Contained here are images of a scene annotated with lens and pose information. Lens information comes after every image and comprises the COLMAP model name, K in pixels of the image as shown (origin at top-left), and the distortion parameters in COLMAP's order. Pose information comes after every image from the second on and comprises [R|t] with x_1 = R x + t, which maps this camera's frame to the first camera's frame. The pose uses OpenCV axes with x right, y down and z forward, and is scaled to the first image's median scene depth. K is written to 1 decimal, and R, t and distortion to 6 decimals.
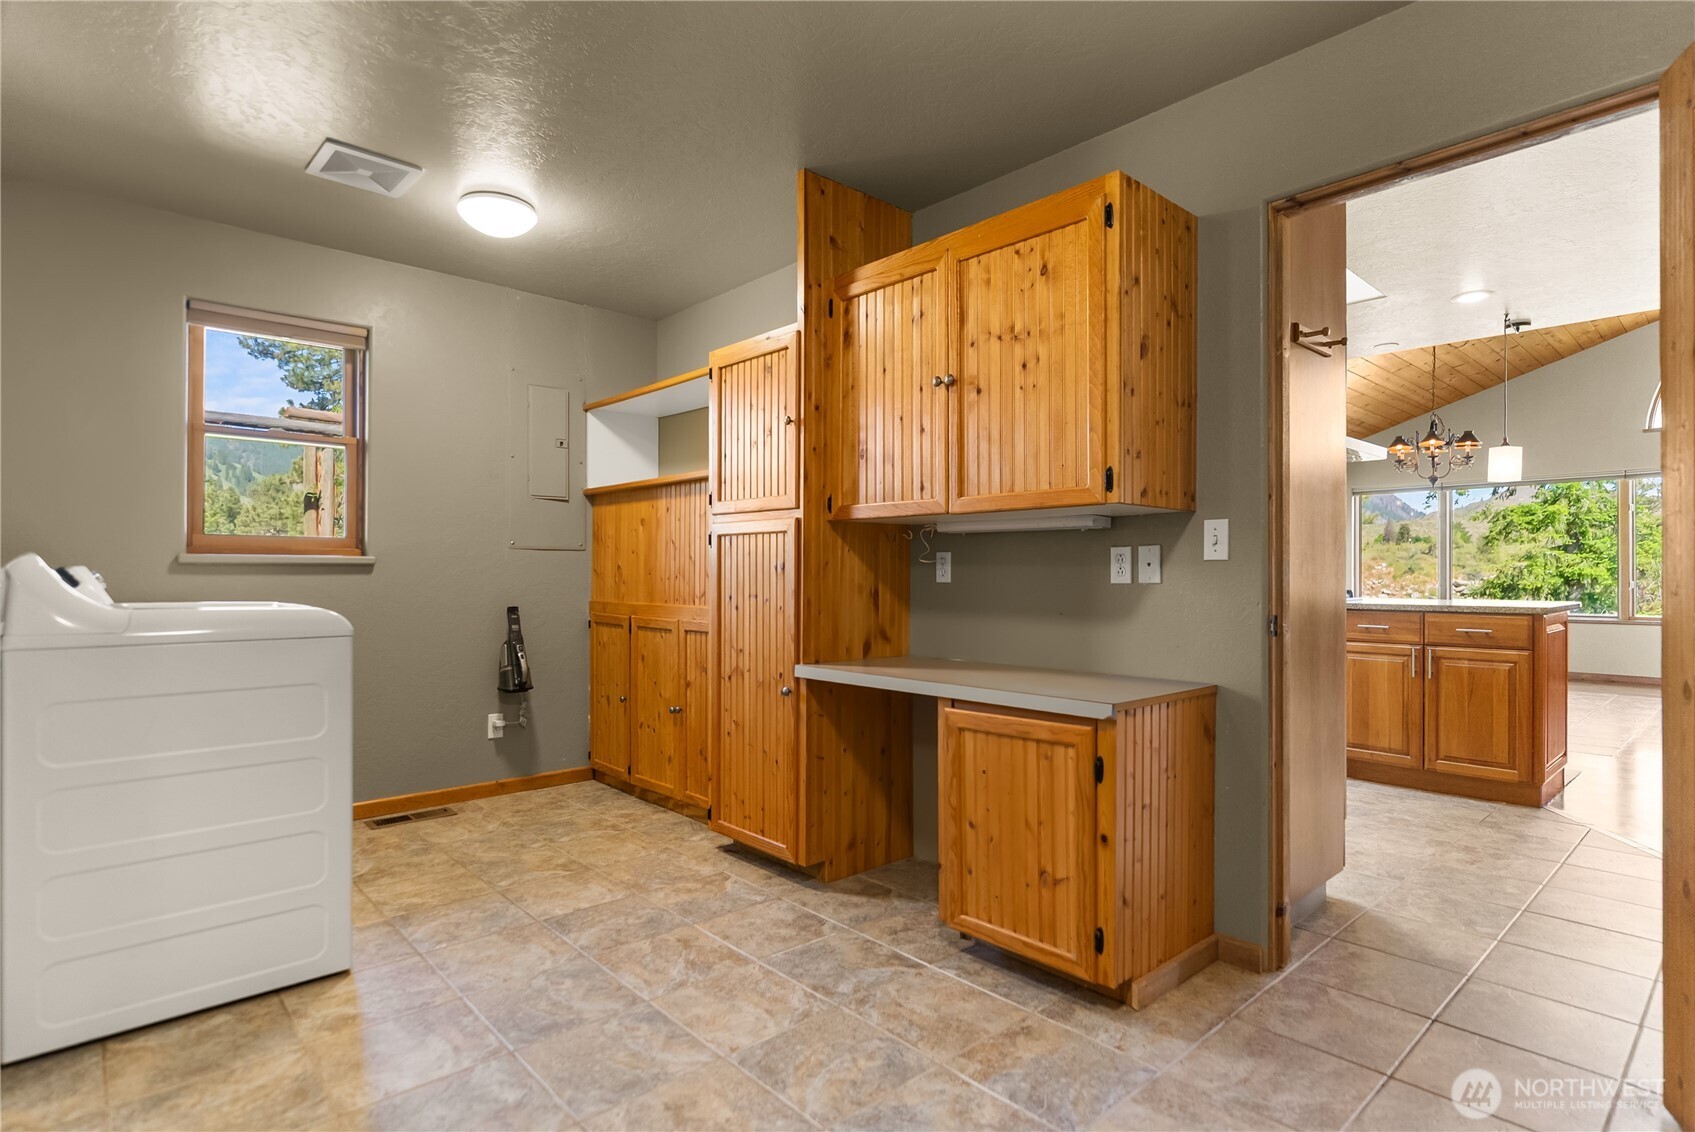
lens RADIAL K [[860.8, 0, 847.5], [0, 860.8, 566.0], [0, 0, 1]] dist [0.000671, -0.000026]
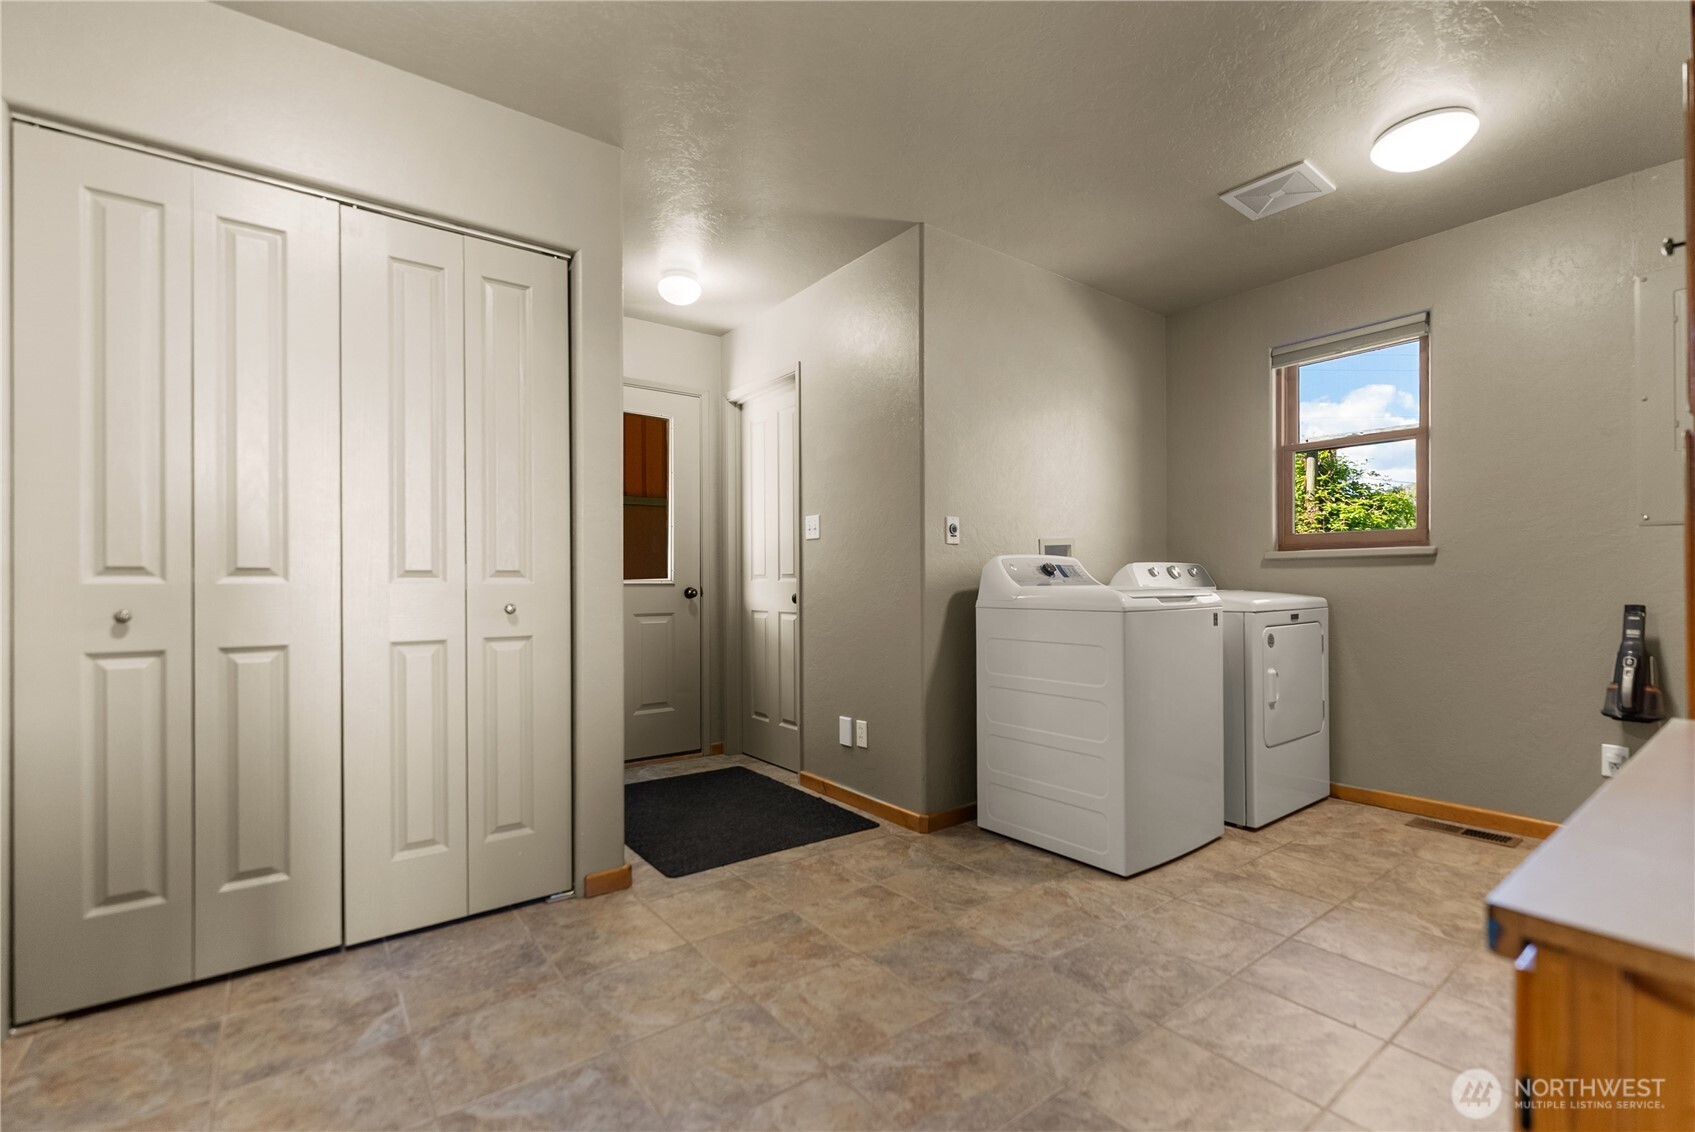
lens RADIAL K [[740.0, 0, 847.5], [0, 740.0, 566.0], [0, 0, 1]] dist [-0.001817, -0.000165]
pose [[-0.085249, -0.022425, -0.996107, 0.421166], [0.014559, 0.999612, -0.023750, 0.028320], [0.996253, -0.016527, -0.084889, 0.545949]]
